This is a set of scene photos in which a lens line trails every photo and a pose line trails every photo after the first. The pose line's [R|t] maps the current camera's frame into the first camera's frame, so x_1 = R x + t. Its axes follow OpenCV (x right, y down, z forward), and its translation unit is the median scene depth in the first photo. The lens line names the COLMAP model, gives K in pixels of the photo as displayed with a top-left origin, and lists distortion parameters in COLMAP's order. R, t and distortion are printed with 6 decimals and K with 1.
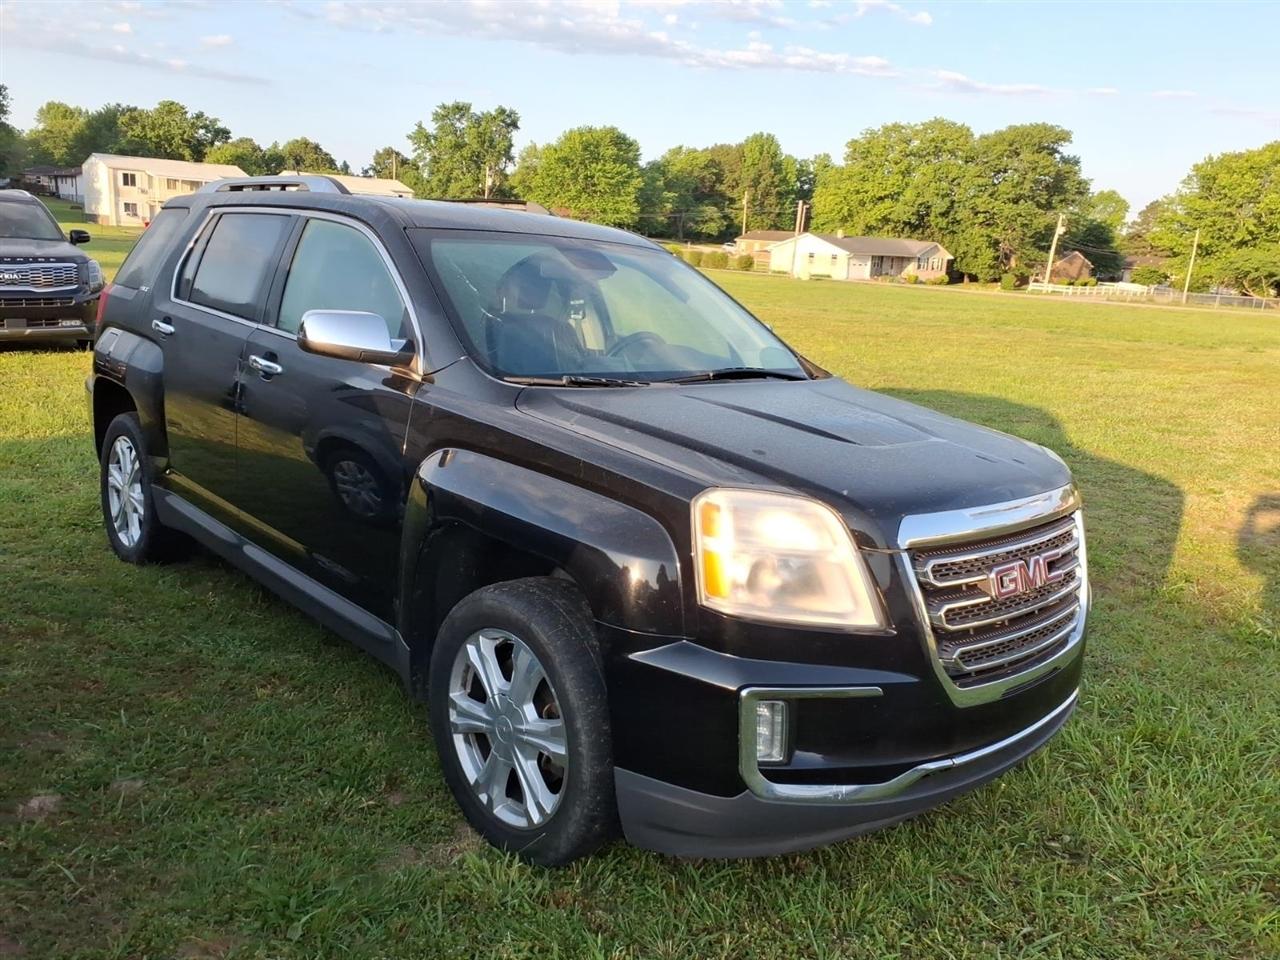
lens RADIAL K [[1002.0, 0, 641.4], [0, 1002.0, 473.7], [0, 0, 1]] dist [-0.000991, -0.008812]
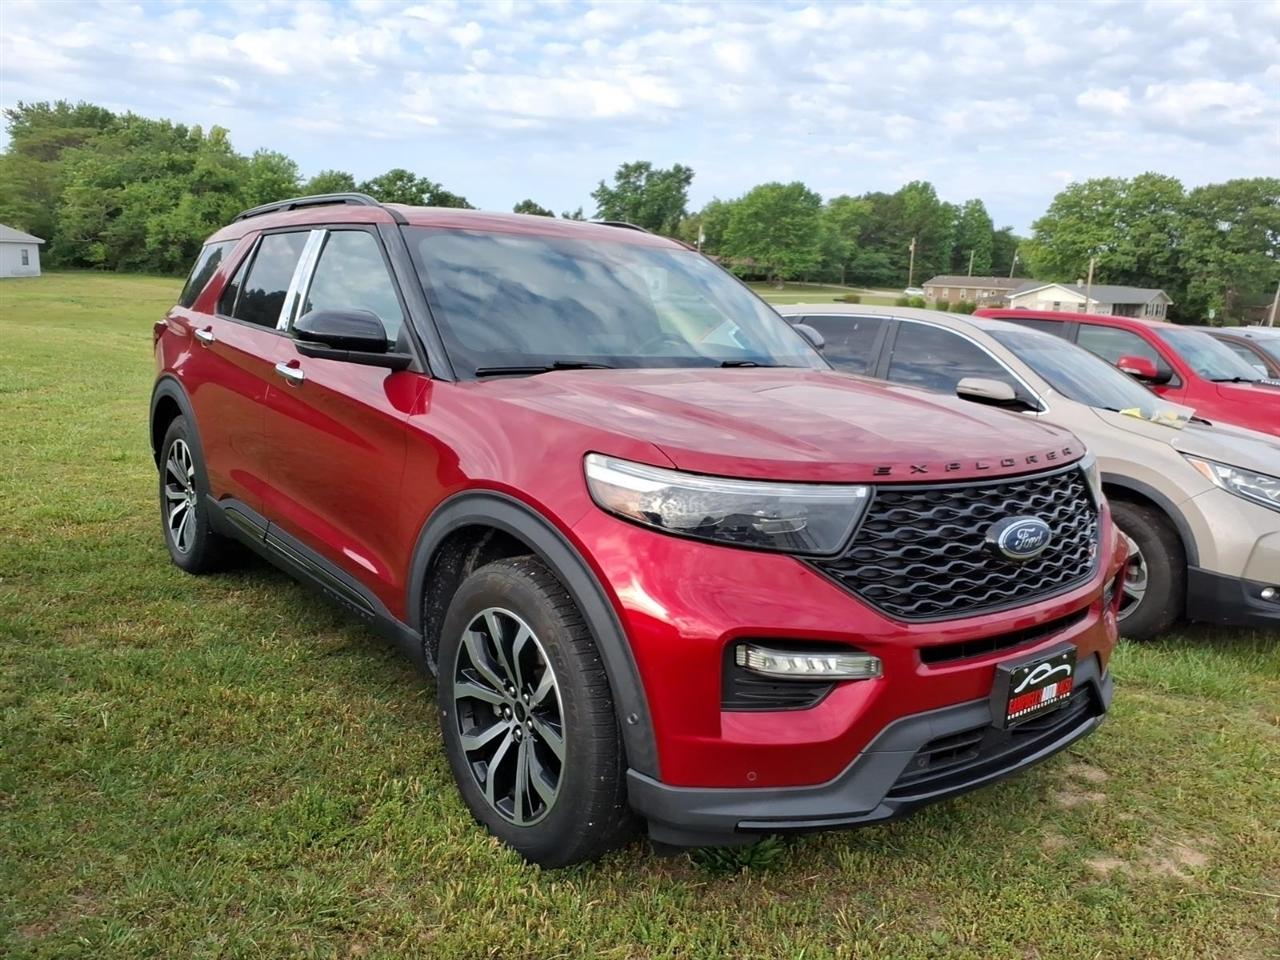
lens RADIAL K [[998.0, 0, 640.0], [0, 998.0, 480.0], [0, 0, 1]] dist [0.005858, -0.021210]
pose [[0.998454, -0.008026, -0.054999, -0.142667], [0.006493, 0.999587, -0.028000, -0.000417], [0.055201, 0.027599, 0.998094, -0.063496]]
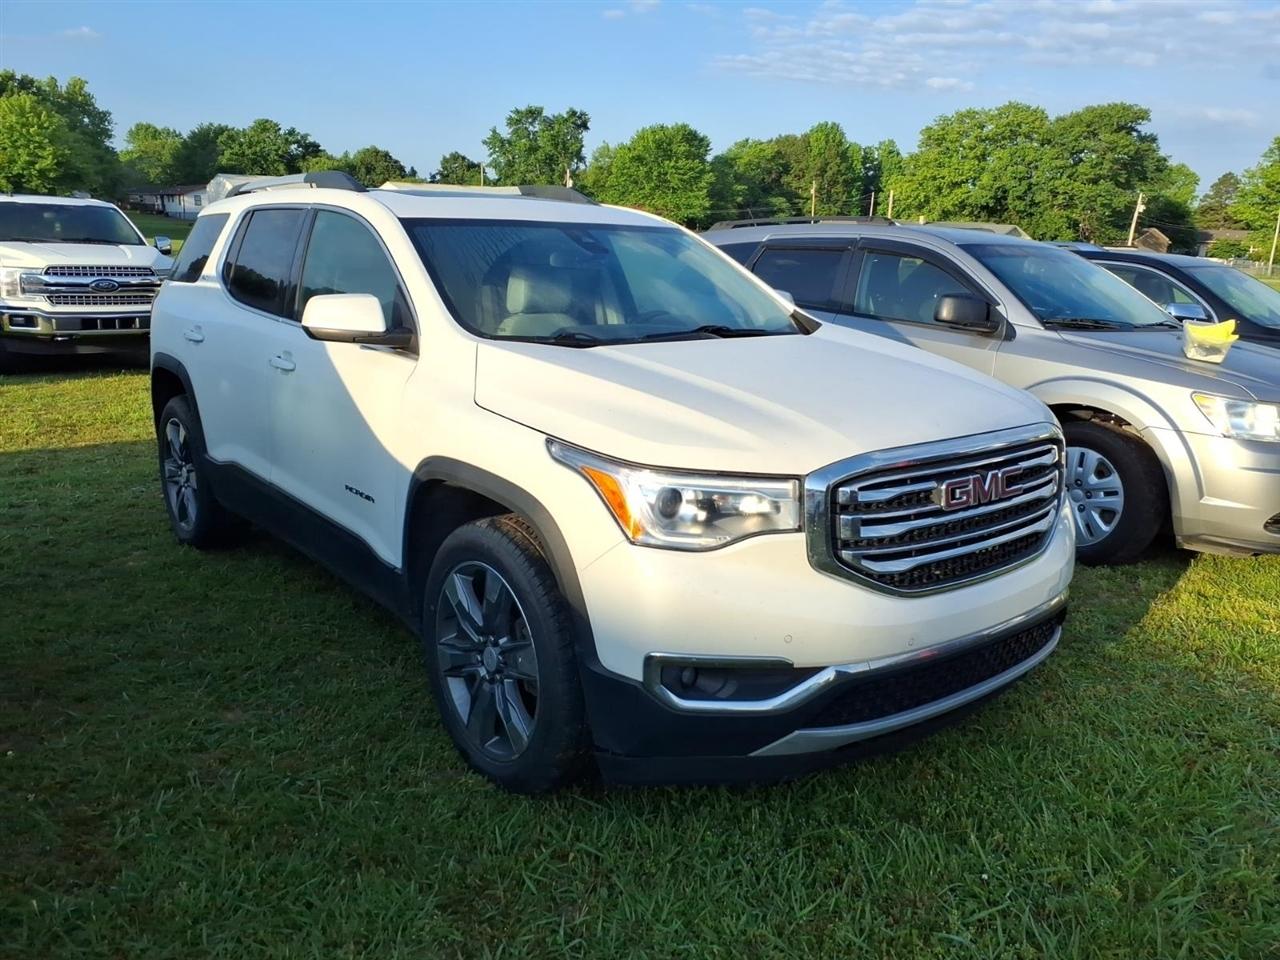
lens RADIAL K [[996.9, 0, 640.0], [0, 996.9, 480.0], [0, 0, 1]] dist [-0.006868, 0.002584]
pose [[0.998095, -0.026421, -0.055761, -0.026483], [0.027211, 0.999539, 0.013459, 0.003610], [0.055379, -0.014950, 0.998353, -0.027461]]
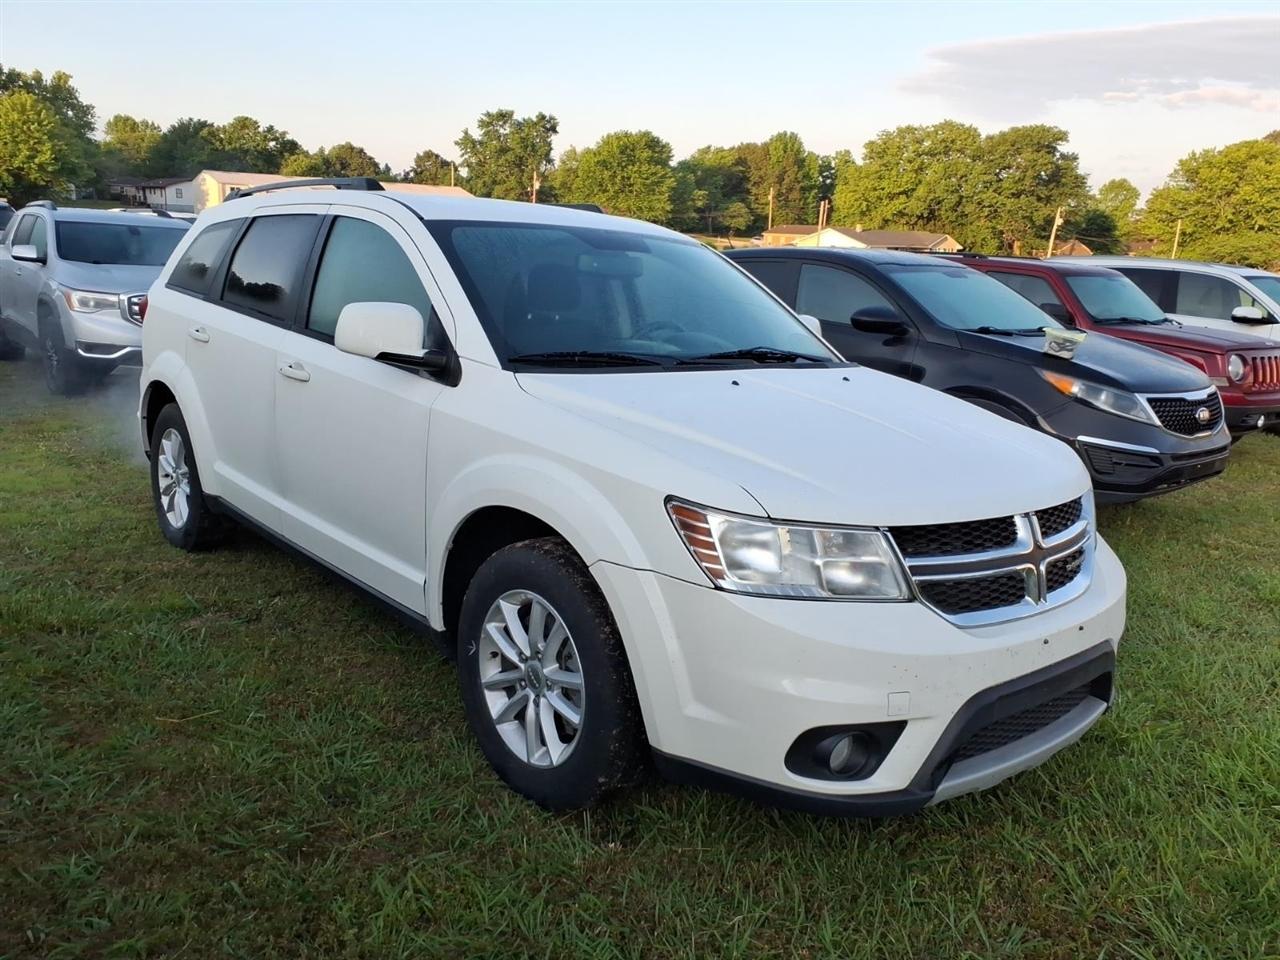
lens RADIAL K [[998.7, 0, 637.9], [0, 998.7, 476.3], [0, 0, 1]] dist [-0.005857, 0.000363]
pose [[0.999525, -0.011155, -0.028715, -0.011972], [0.011449, 0.999884, 0.010090, 0.014814], [0.028599, -0.010413, 0.999537, -0.078871]]
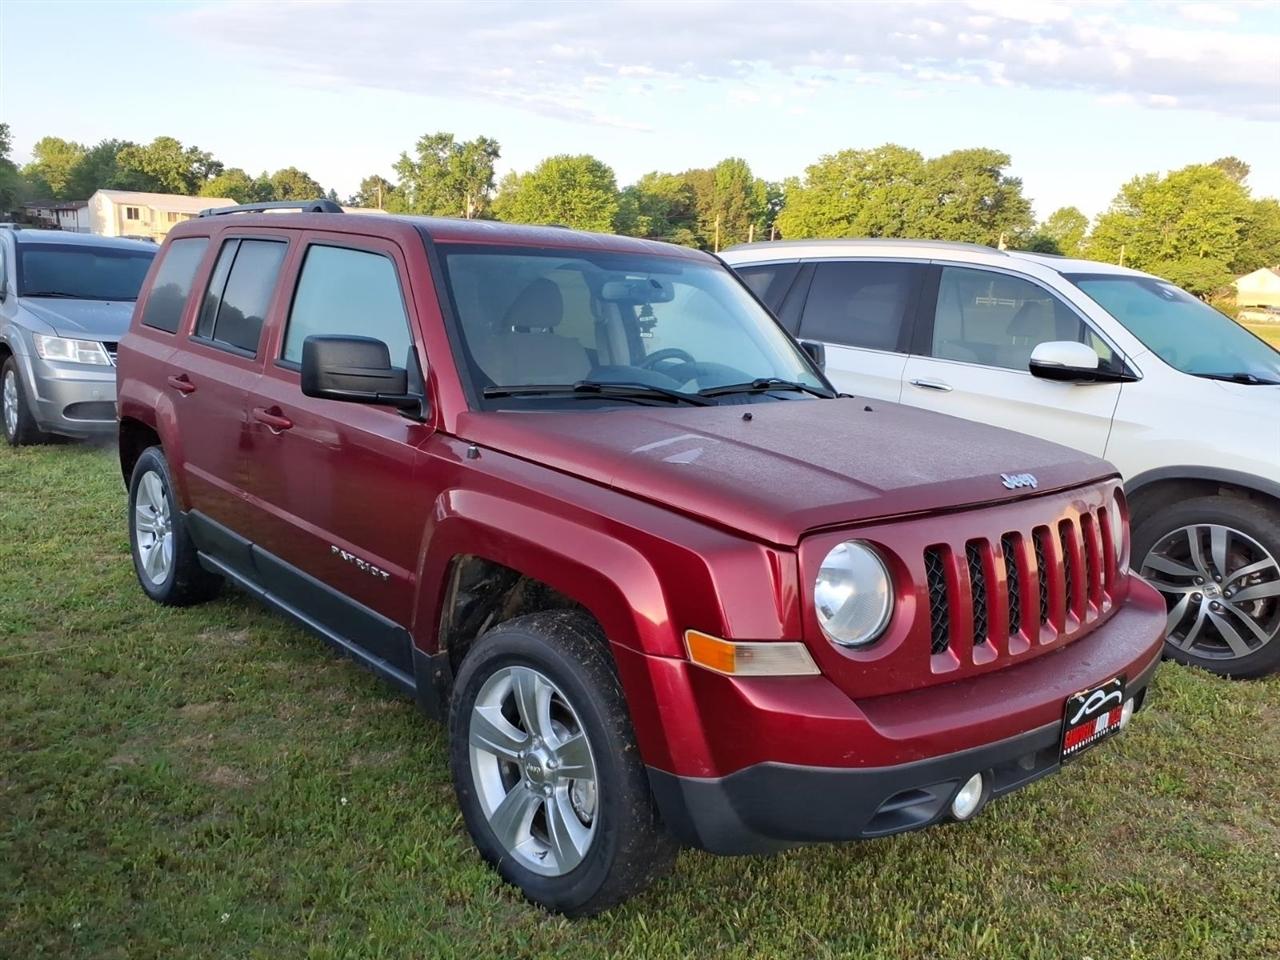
lens RADIAL K [[998.0, 0, 640.0], [0, 998.0, 480.0], [0, 0, 1]] dist [0.005858, -0.021210]
pose [[0.999829, -0.016862, 0.007609, 0.012068], [0.016960, 0.999770, -0.013111, 0.009339], [-0.007386, 0.013238, 0.999885, -0.042994]]
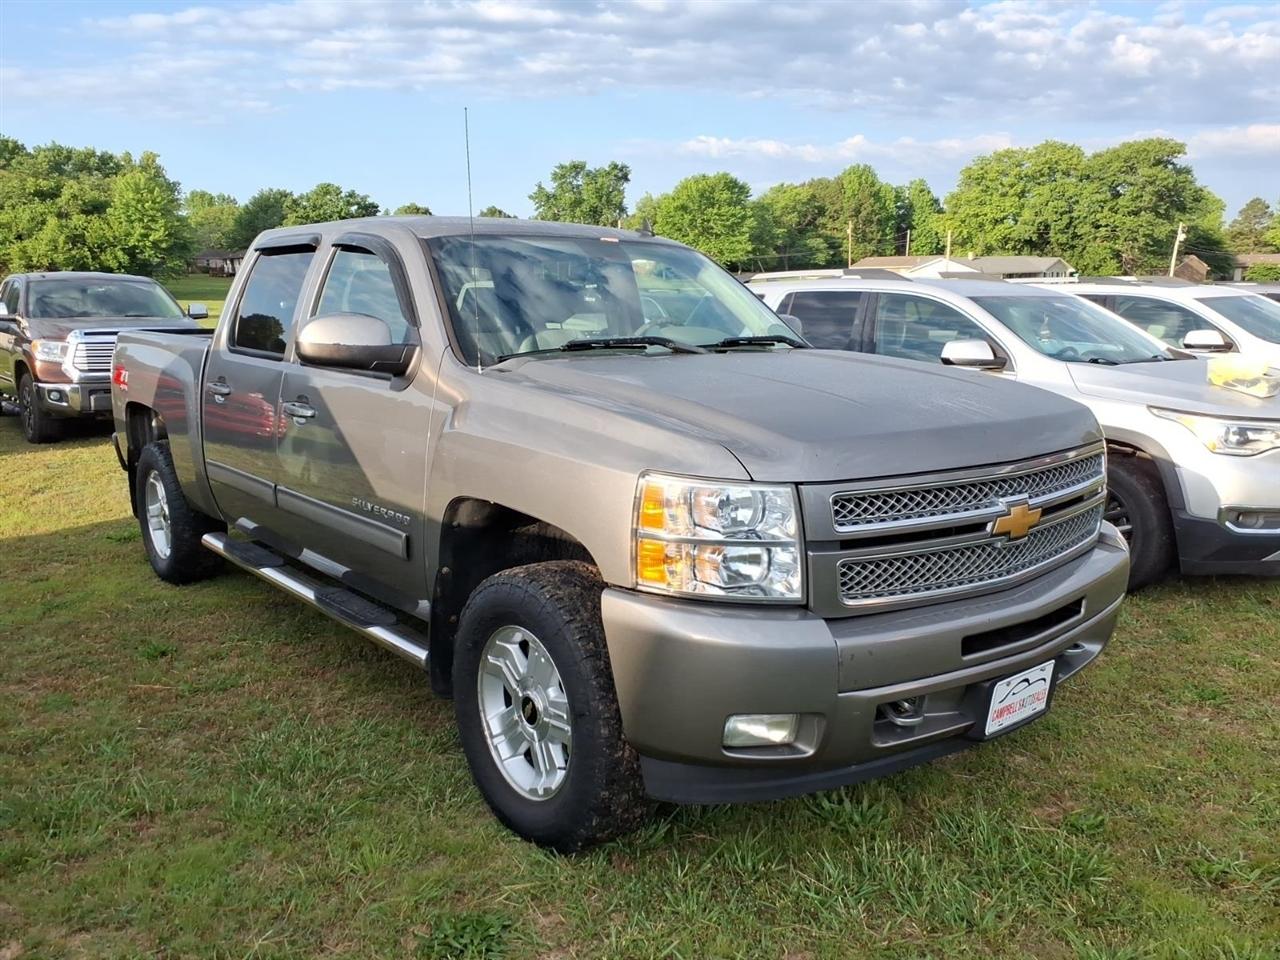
lens RADIAL K [[994.3, 0, 639.1], [0, 994.3, 482.0], [0, 0, 1]] dist [0.005885, -0.017462]
pose [[0.995060, -0.060335, -0.078831, -0.056362], [0.058345, 0.997923, -0.027314, 0.007184], [0.080315, 0.022580, 0.996514, -0.058734]]
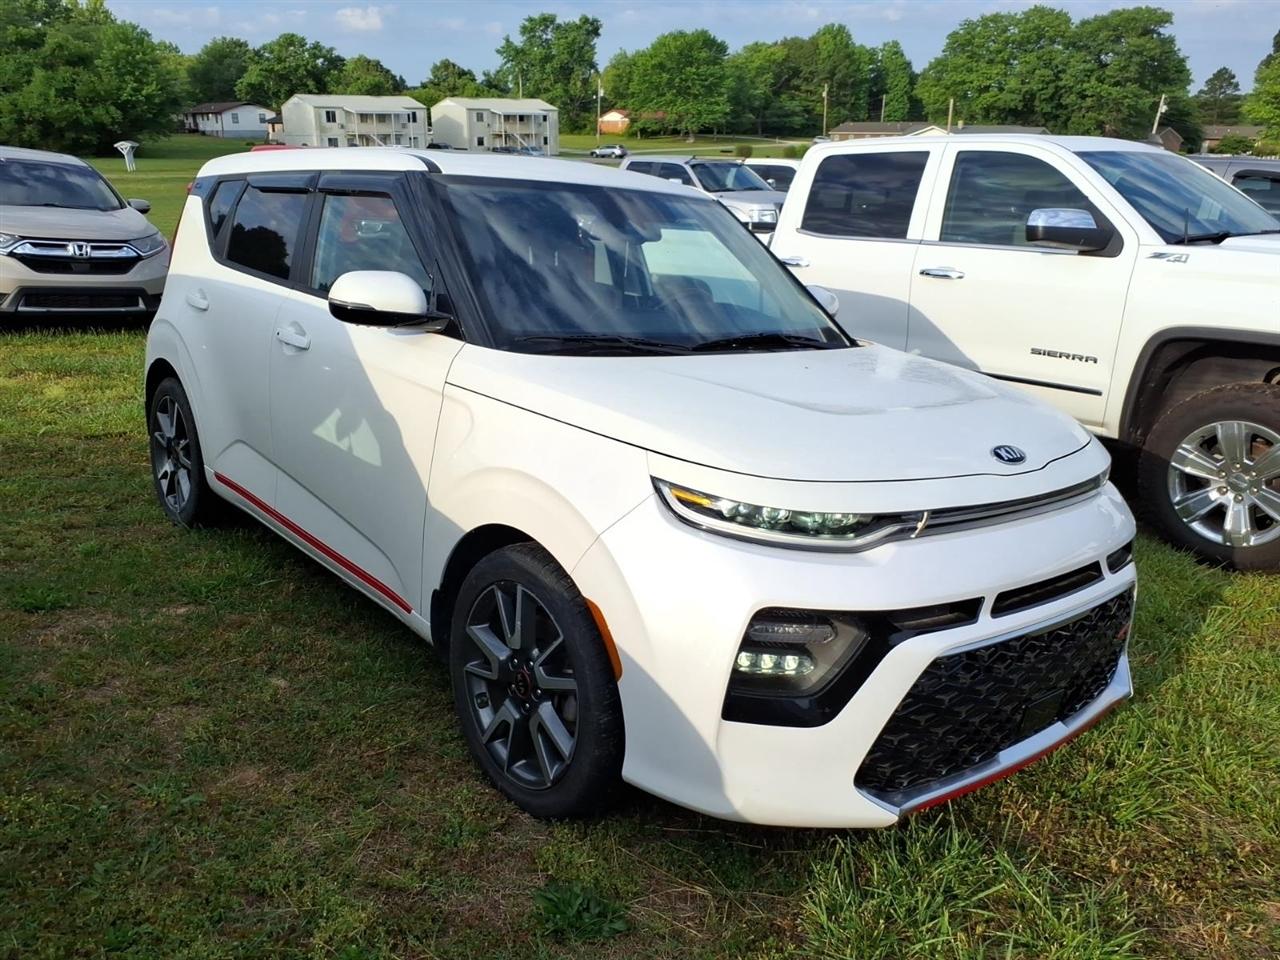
lens RADIAL K [[1002.3, 0, 636.8], [0, 1002.3, 476.9], [0, 0, 1]] dist [-0.033096, 0.033957]
pose [[0.998125, -0.053757, -0.029263, -0.093001], [0.056448, 0.993321, 0.100631, 0.008258], [0.023658, -0.102094, 0.994493, -0.083150]]
